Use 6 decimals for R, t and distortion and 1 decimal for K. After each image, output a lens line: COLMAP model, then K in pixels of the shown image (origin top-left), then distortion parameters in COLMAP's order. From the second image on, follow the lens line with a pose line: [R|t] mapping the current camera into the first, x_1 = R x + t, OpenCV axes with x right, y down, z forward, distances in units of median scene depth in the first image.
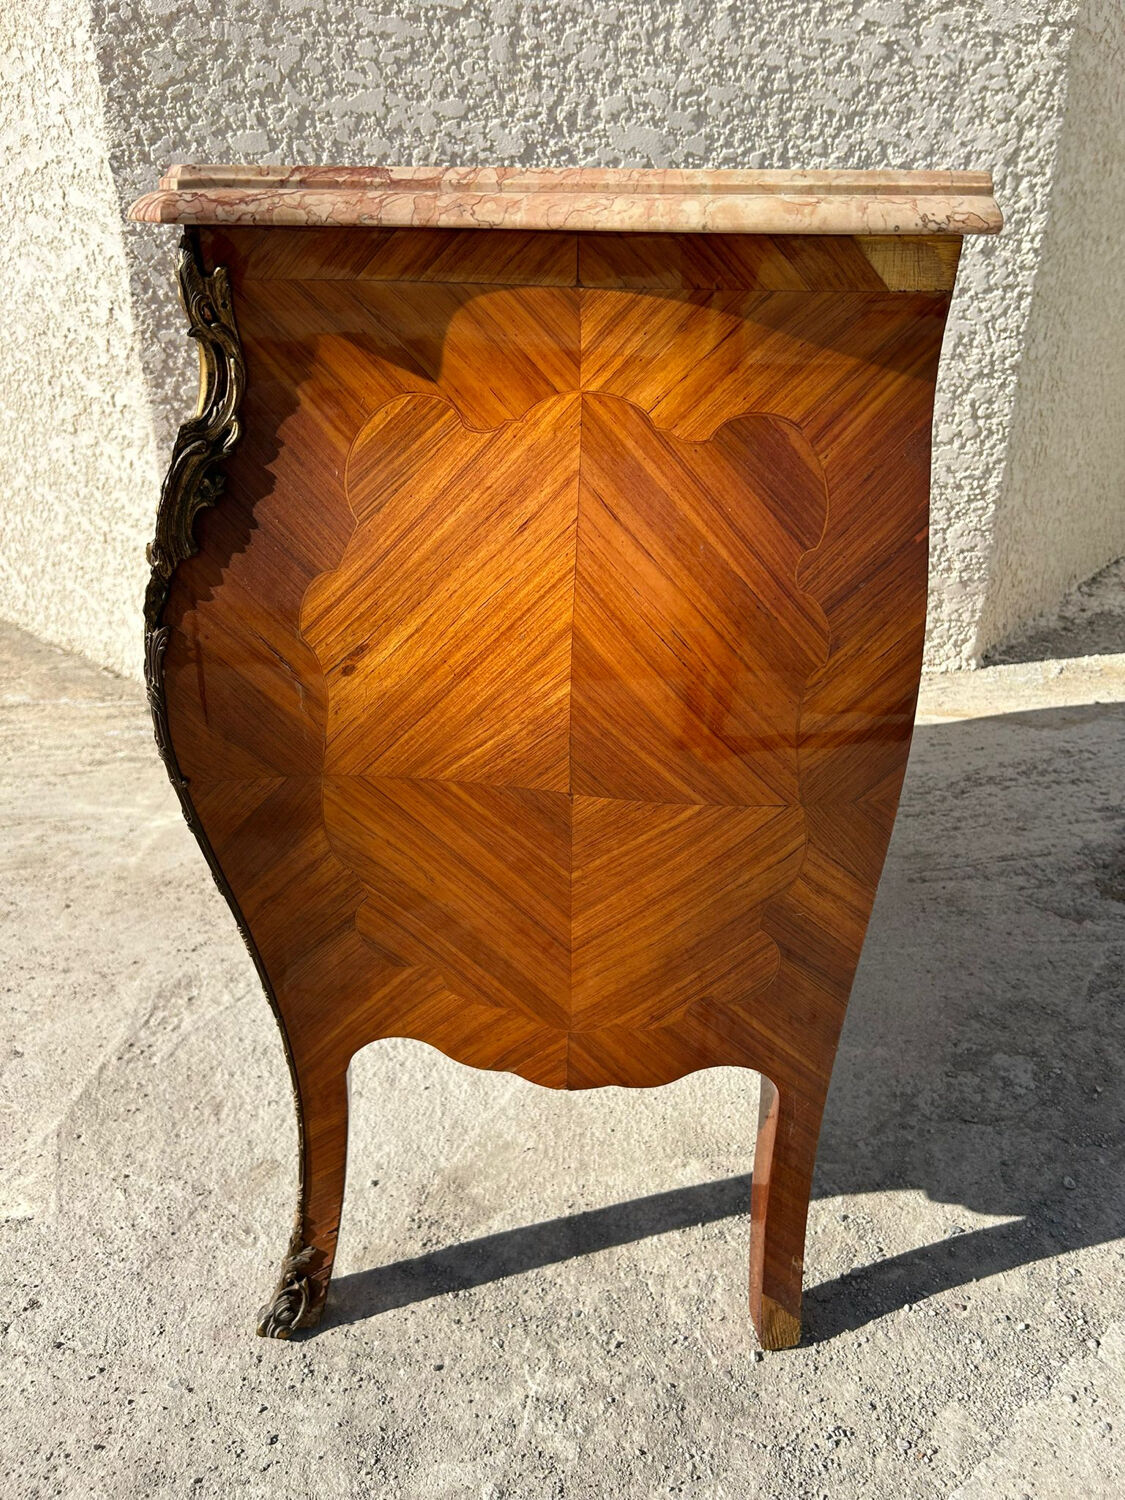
lens RADIAL K [[1149.4, 0, 561.3], [0, 1149.4, 752.5], [0, 0, 1]] dist [0.042790, -0.055014]
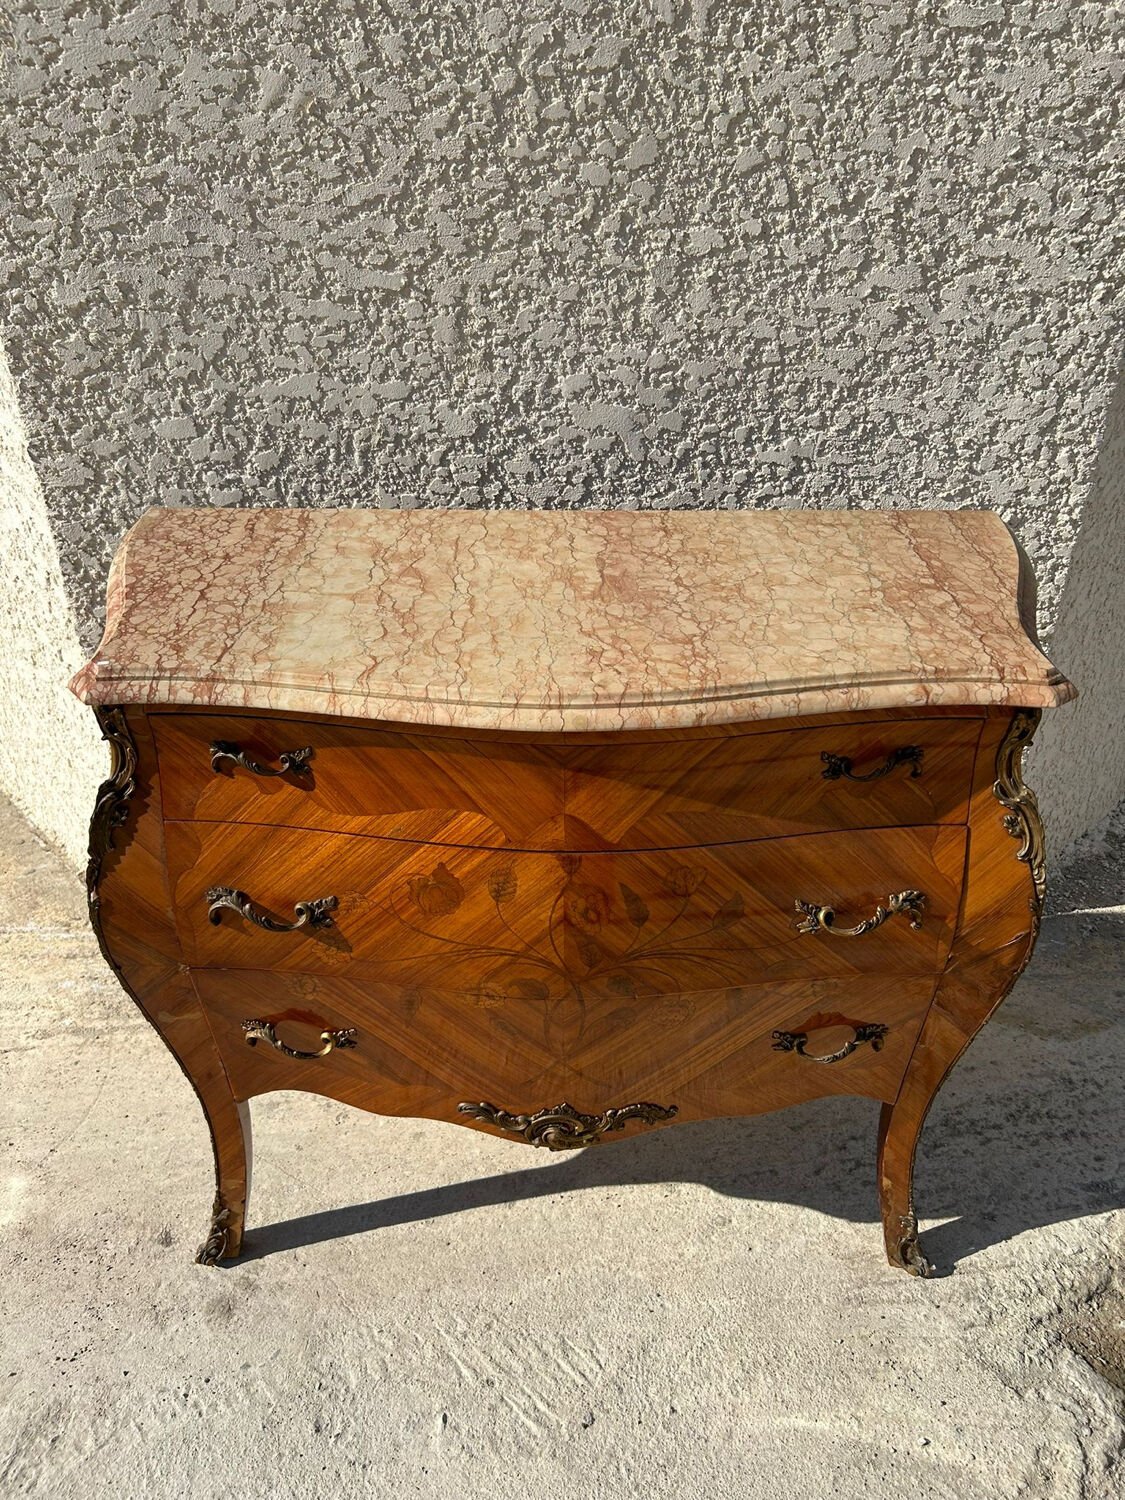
lens RADIAL K [[1149.4, 0, 559.5], [0, 1149.4, 757.7], [0, 0, 1]] dist [0.042790, -0.055014]
pose [[0.993764, 0.046351, -0.101415, 0.142913], [-0.036114, 0.994276, 0.100552, -0.382926], [0.105495, -0.096262, 0.989750, 0.103872]]
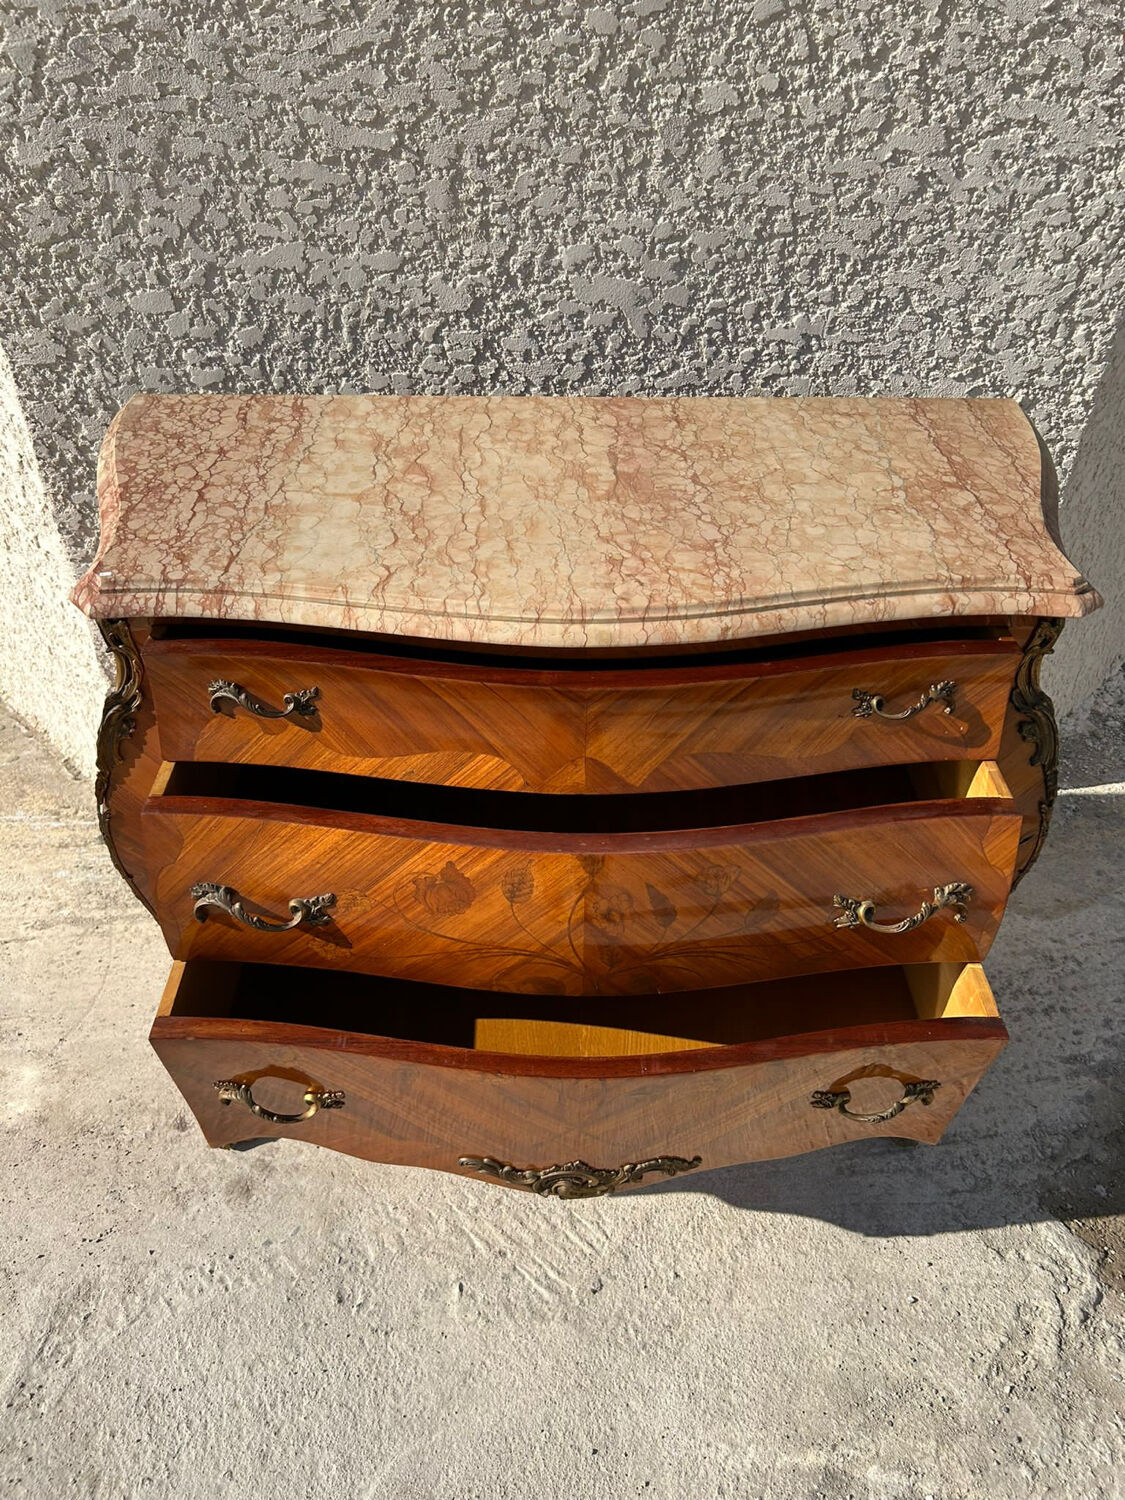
lens RADIAL K [[1149.4, 0, 557.4], [0, 1149.4, 754.6], [0, 0, 1]] dist [0.042790, -0.055014]
pose [[0.996541, 0.050662, -0.065878, 0.109901], [-0.035013, 0.974860, 0.220052, -0.411662], [0.075370, -0.216984, 0.973261, 0.113831]]
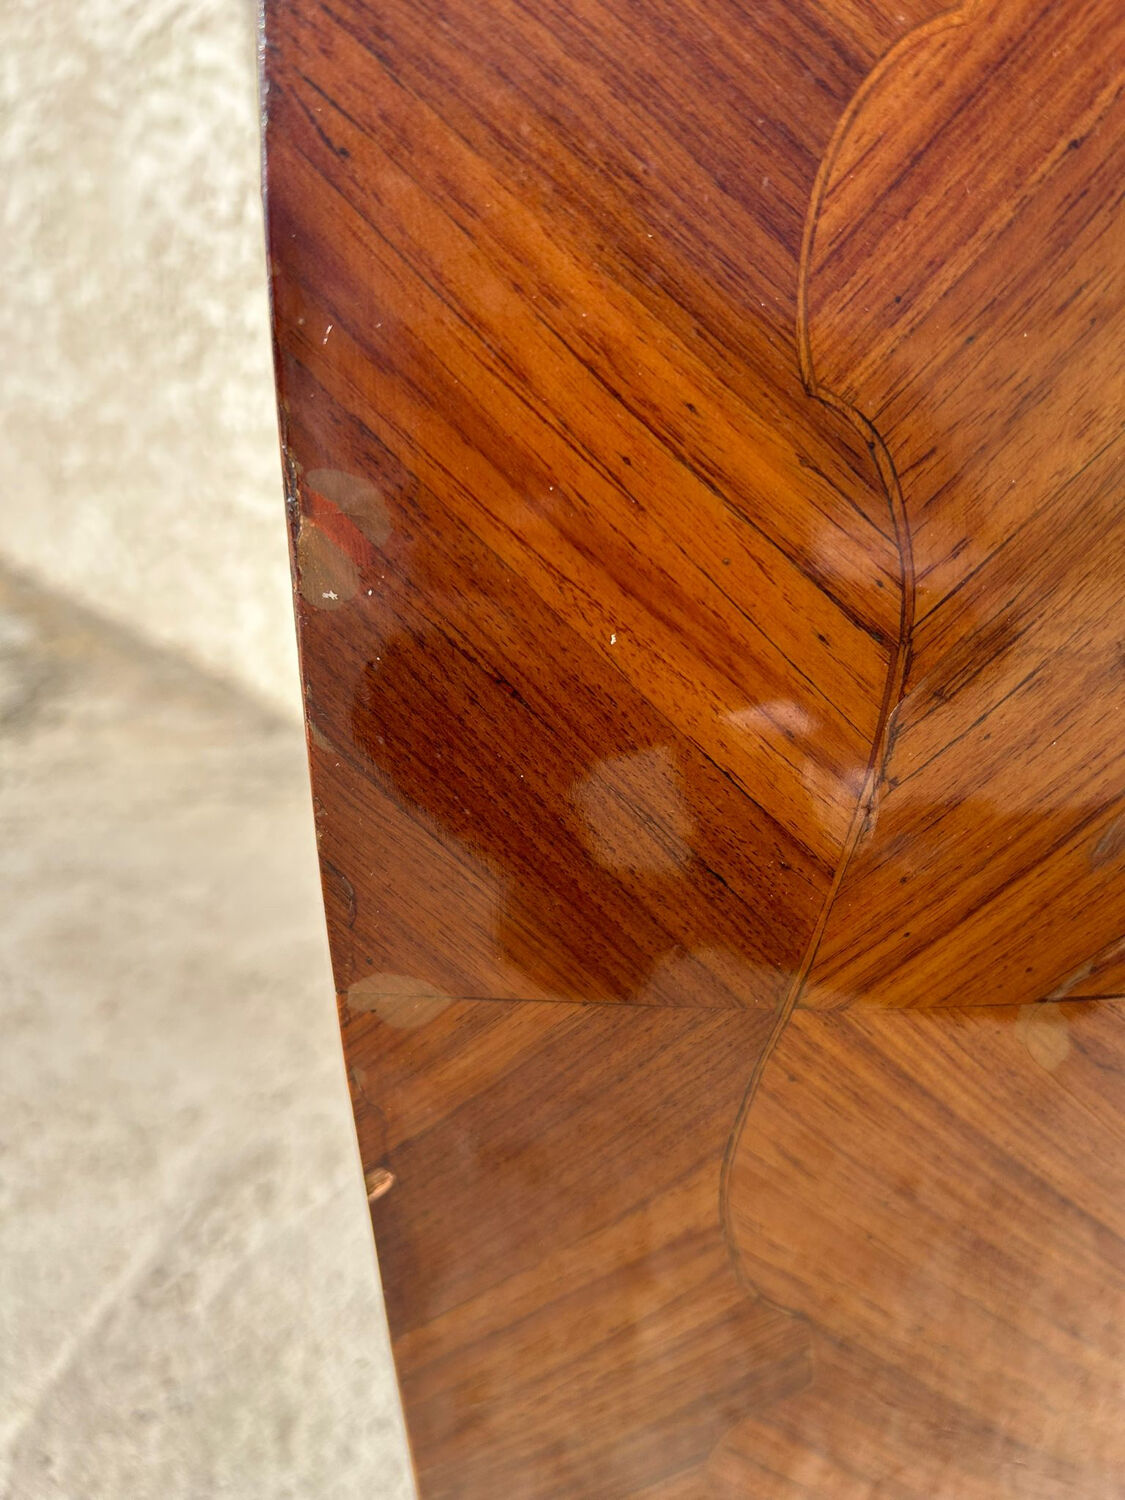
lens RADIAL K [[1149.4, 0, 531.1], [0, 1149.4, 781.7], [0, 0, 1]] dist [0.042790, -0.055014]
pose [[0.987269, 0.046389, -0.152146, -0.076272], [-0.049007, 0.998707, -0.013502, -0.003788], [0.151322, 0.020786, 0.988266, 0.322905]]
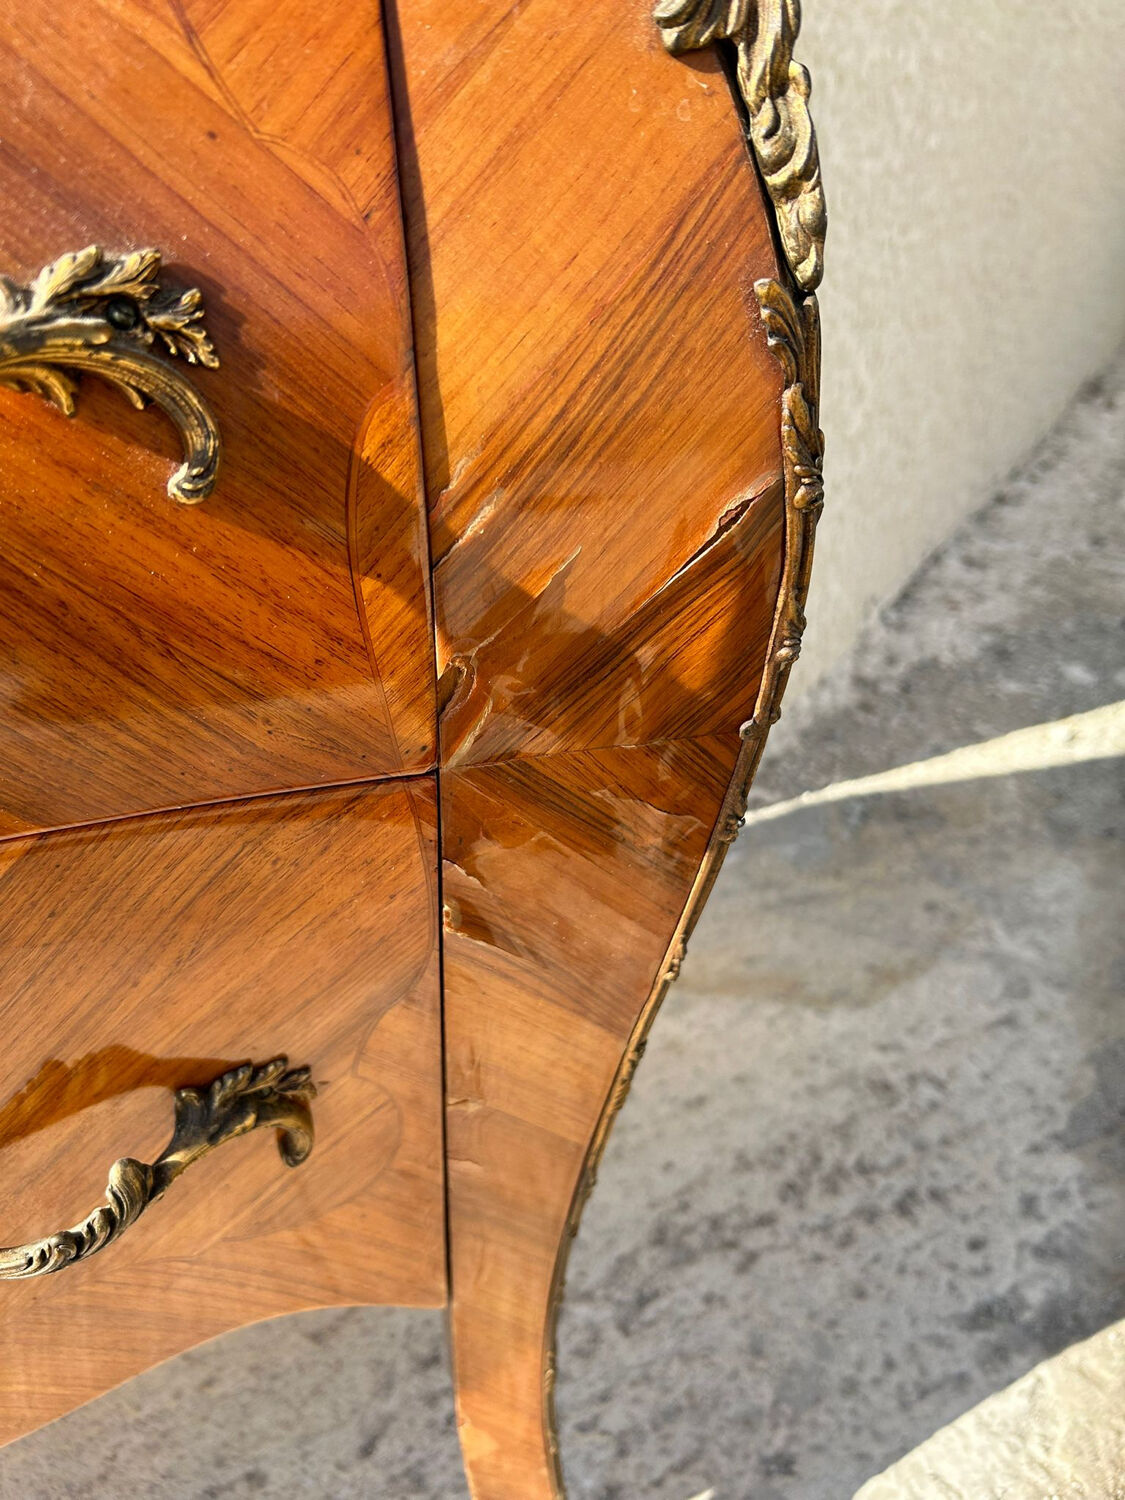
lens RADIAL K [[1149.4, 0, 567.3], [0, 1149.4, 747.0], [0, 0, 1]] dist [0.042790, -0.055014]
pose [[0.986182, -0.091687, 0.137982, 0.309804], [0.084991, 0.994935, 0.053674, -0.195372], [-0.142204, -0.041205, 0.988979, 0.673165]]
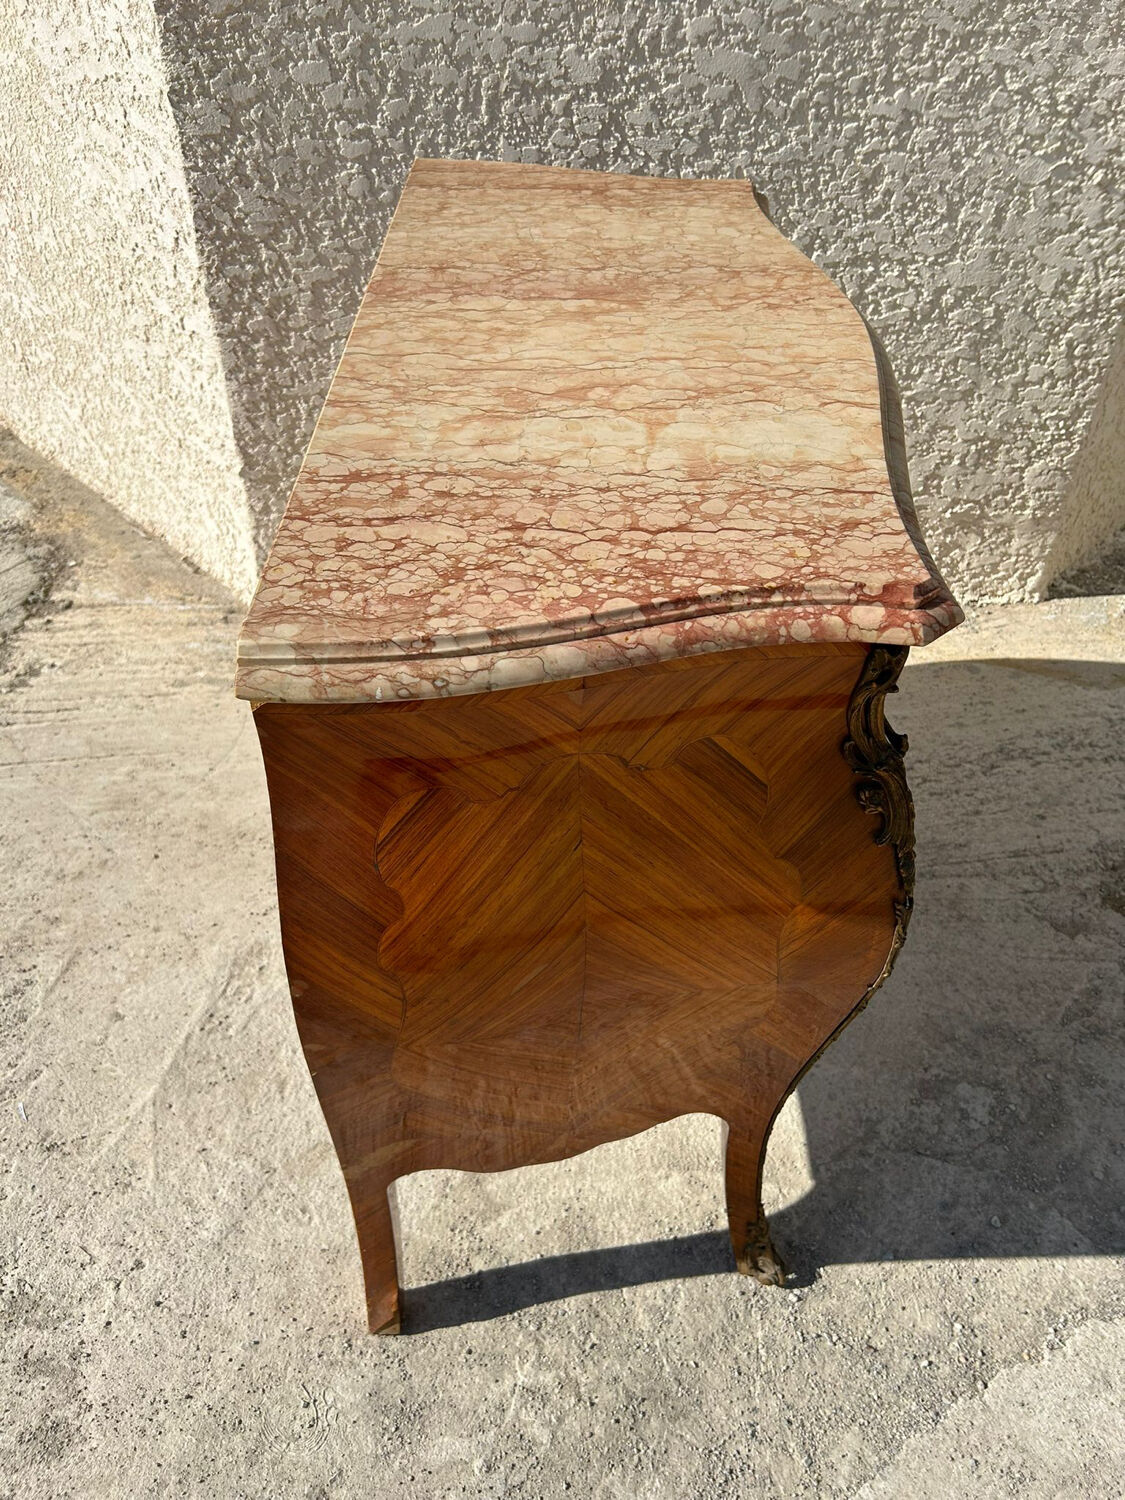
lens RADIAL K [[1149.4, 0, 543.0], [0, 1149.4, 742.6], [0, 0, 1]] dist [0.042790, -0.055014]
pose [[0.994809, 0.063205, -0.079752, 0.031548], [-0.042026, 0.968944, 0.243681, -0.242147], [0.092677, -0.239064, 0.966571, -0.032533]]
